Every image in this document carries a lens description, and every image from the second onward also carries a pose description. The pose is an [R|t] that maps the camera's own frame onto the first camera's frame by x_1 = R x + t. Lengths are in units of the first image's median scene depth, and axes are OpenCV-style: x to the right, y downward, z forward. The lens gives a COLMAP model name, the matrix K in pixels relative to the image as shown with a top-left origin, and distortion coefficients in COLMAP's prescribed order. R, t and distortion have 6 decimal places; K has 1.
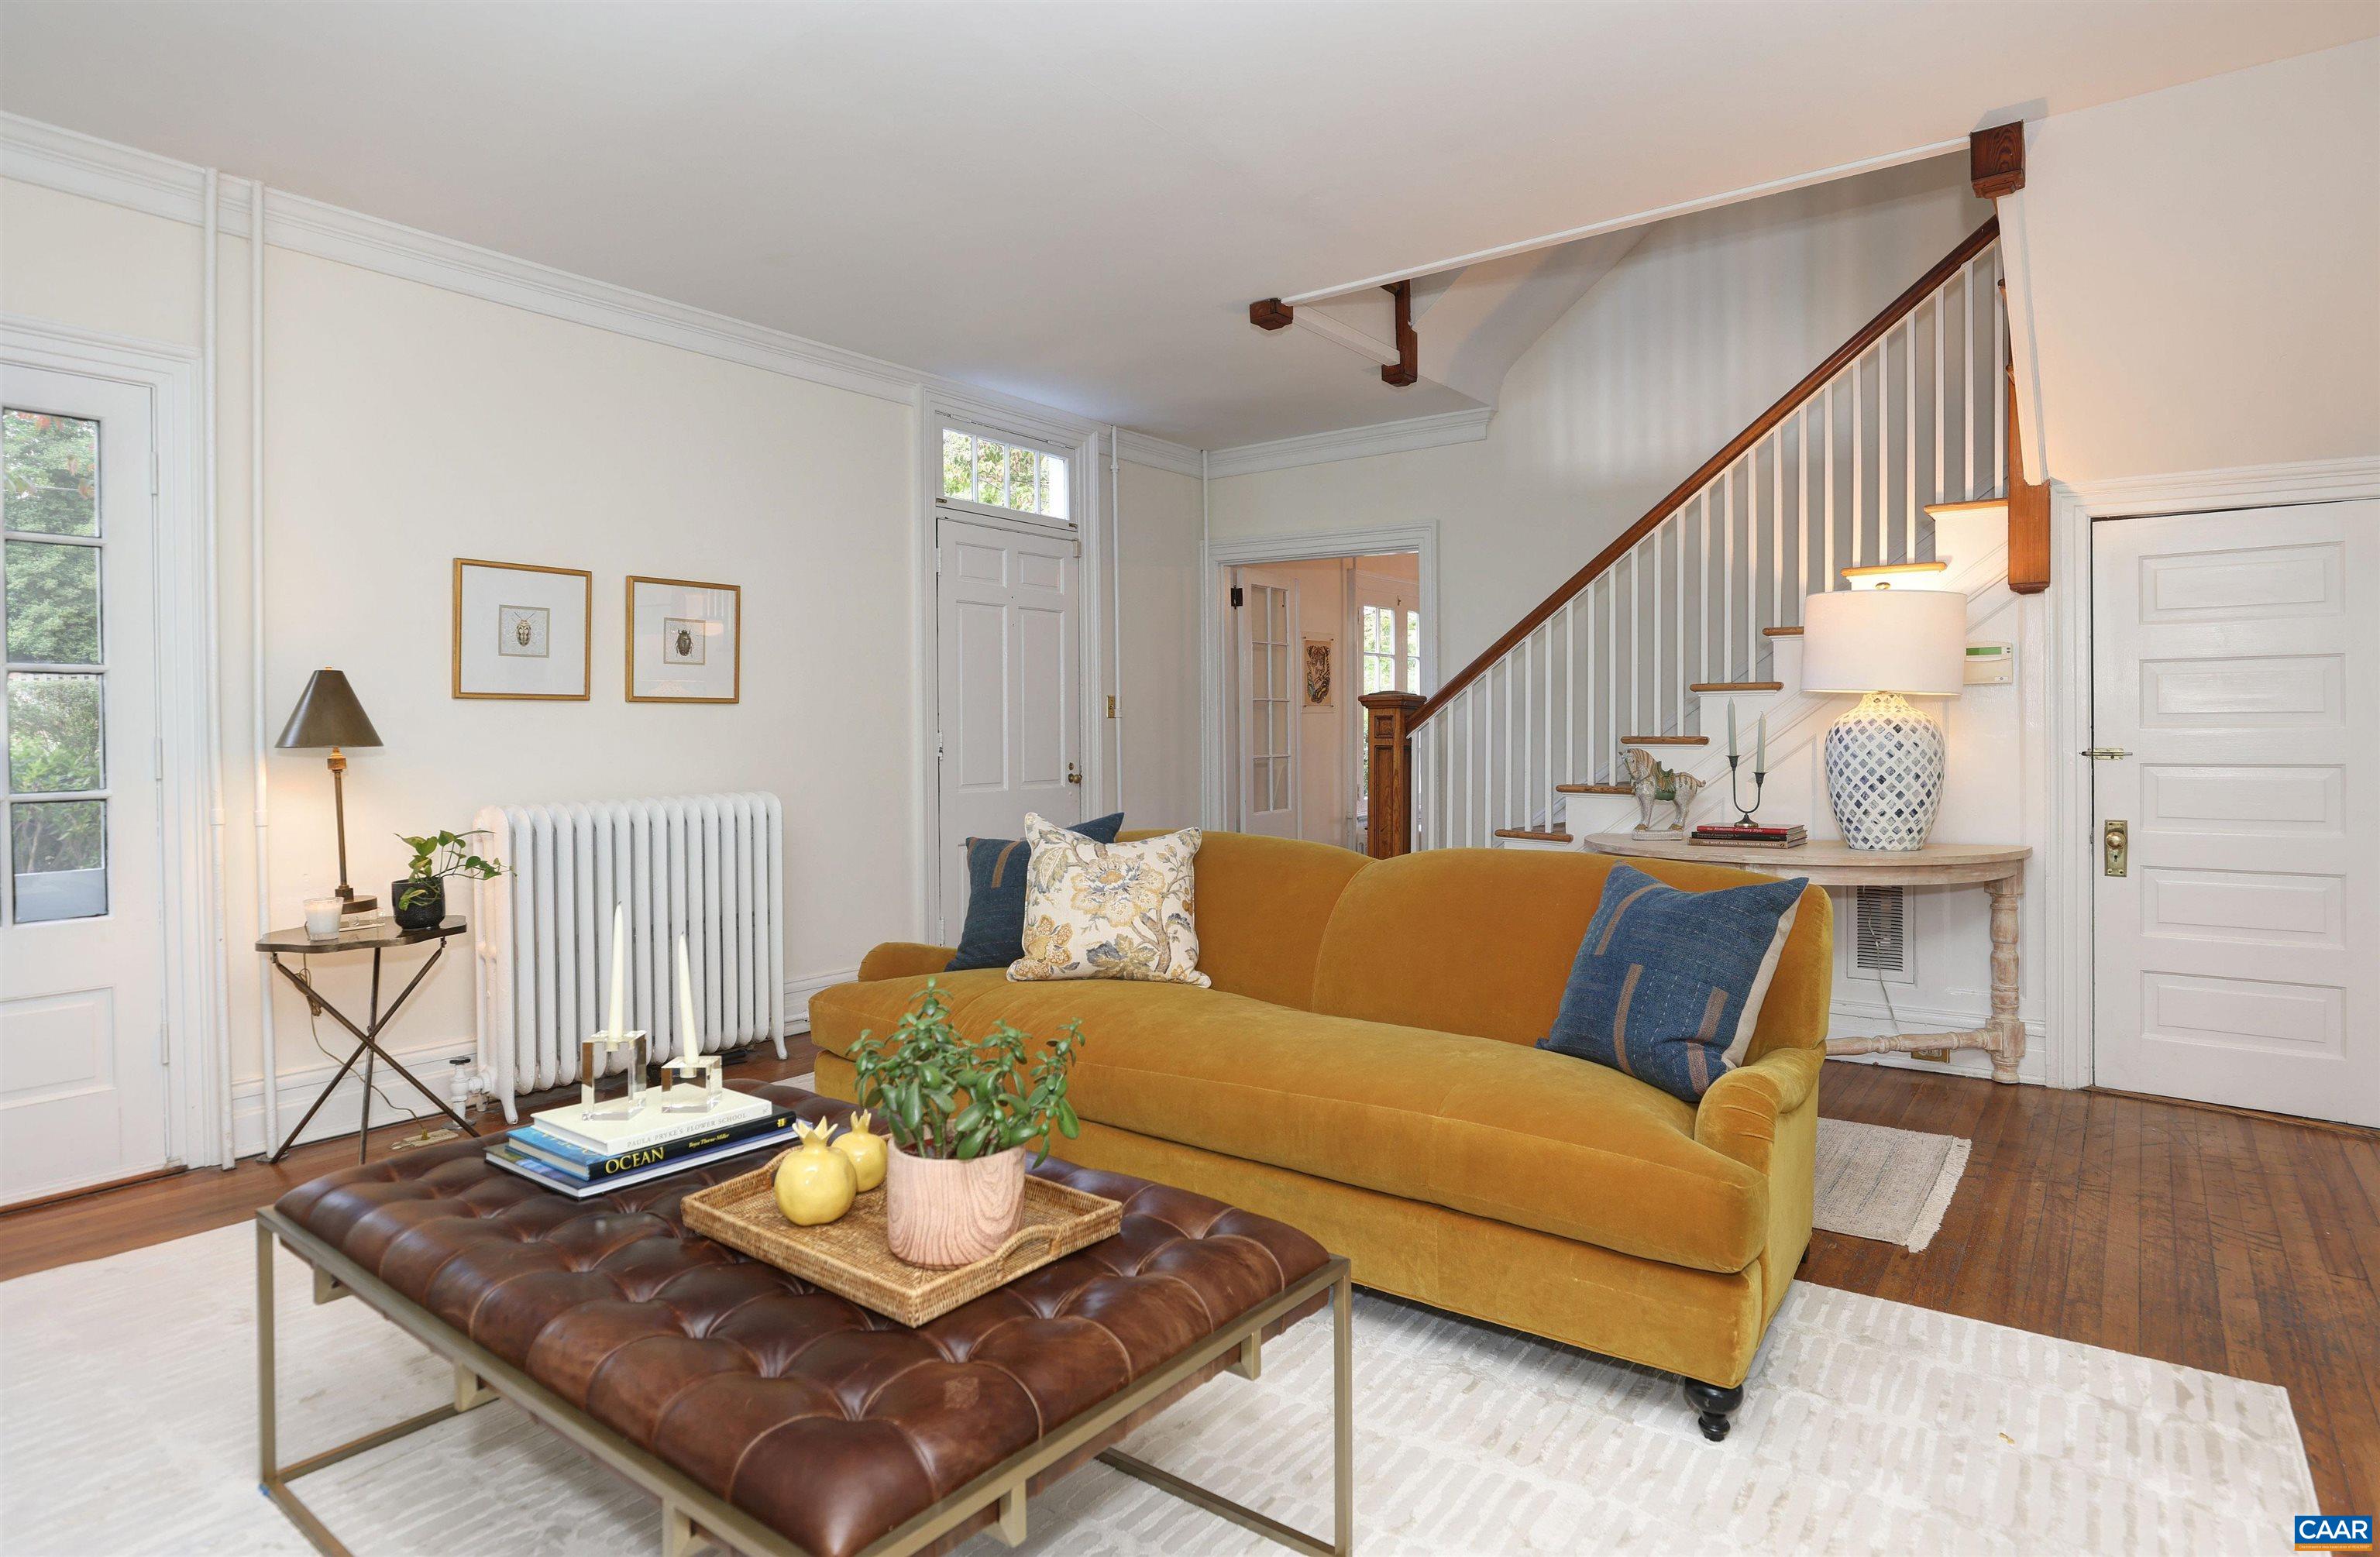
lens RADIAL K [[1295.1, 0, 1189.0], [0, 1295.1, 738.2], [0, 0, 1]] dist [-0.021144, 0.000732]
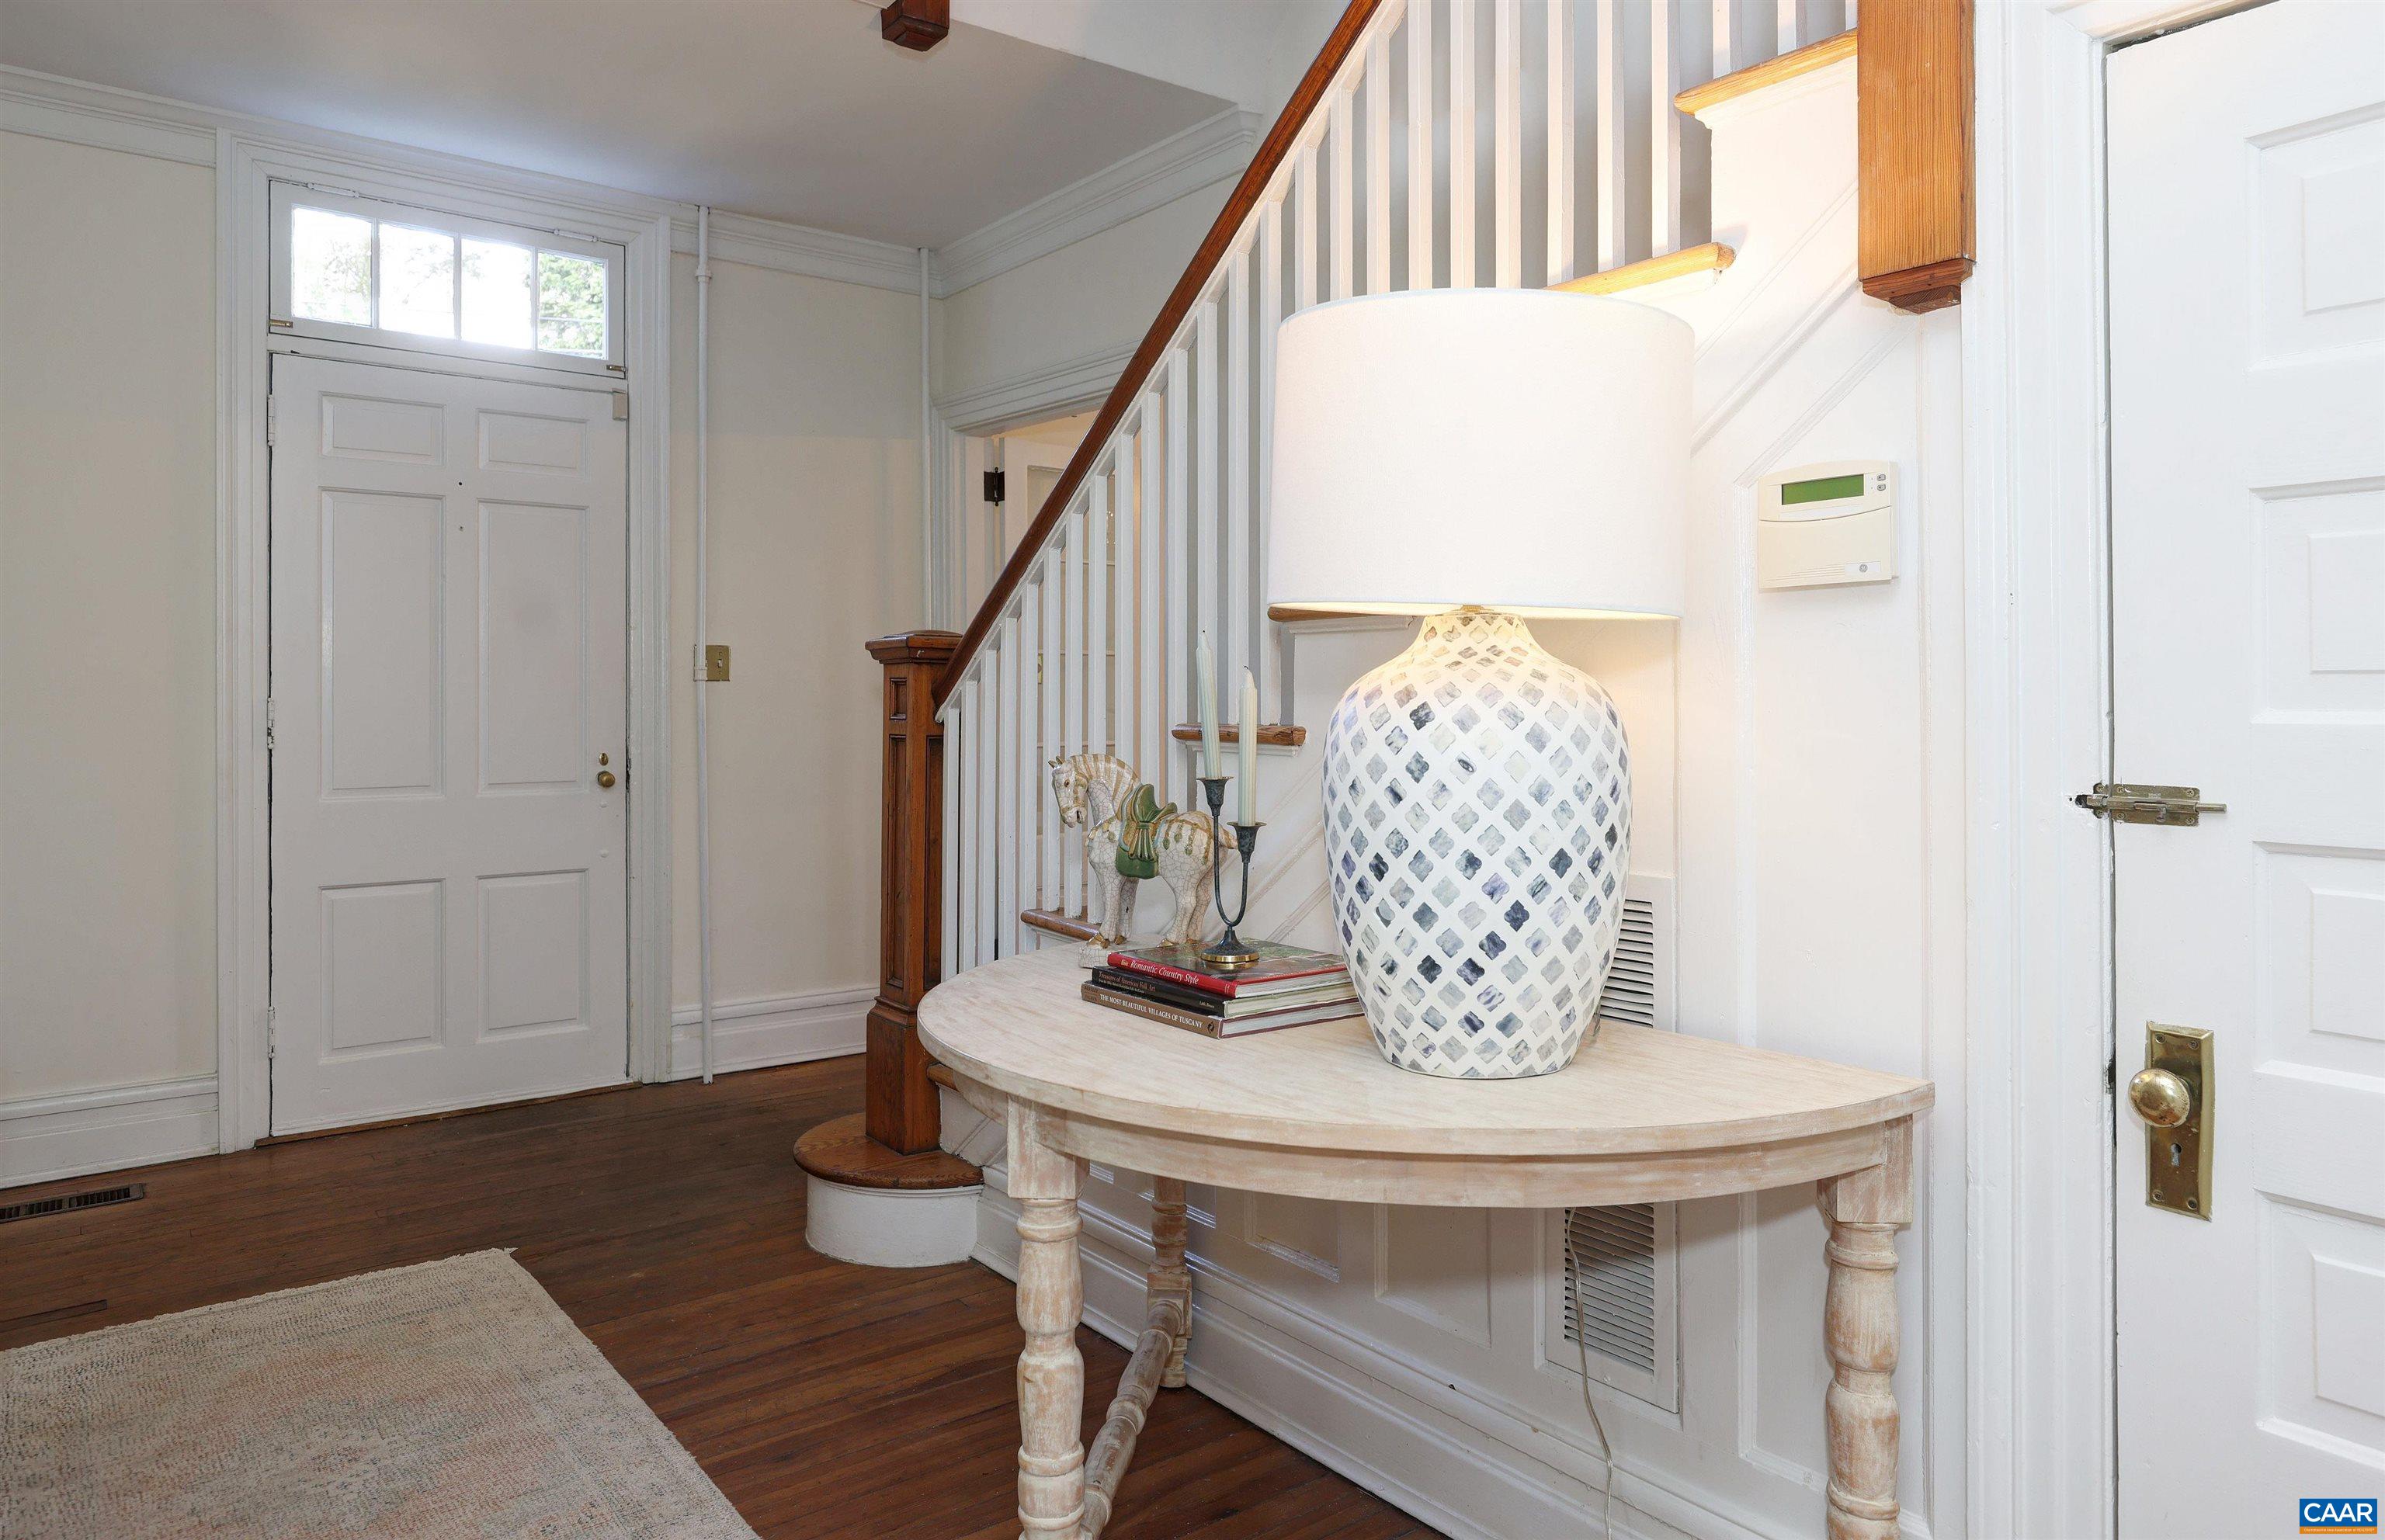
lens RADIAL K [[1530.4, 0, 1199.0], [0, 1530.4, 696.0], [0, 0, 1]] dist [-0.003479, -0.000779]
pose [[0.968406, 0.003734, -0.249351, 0.587358], [-0.005181, 0.999973, -0.005146, -0.010141], [0.249325, 0.006276, 0.968399, 0.595501]]
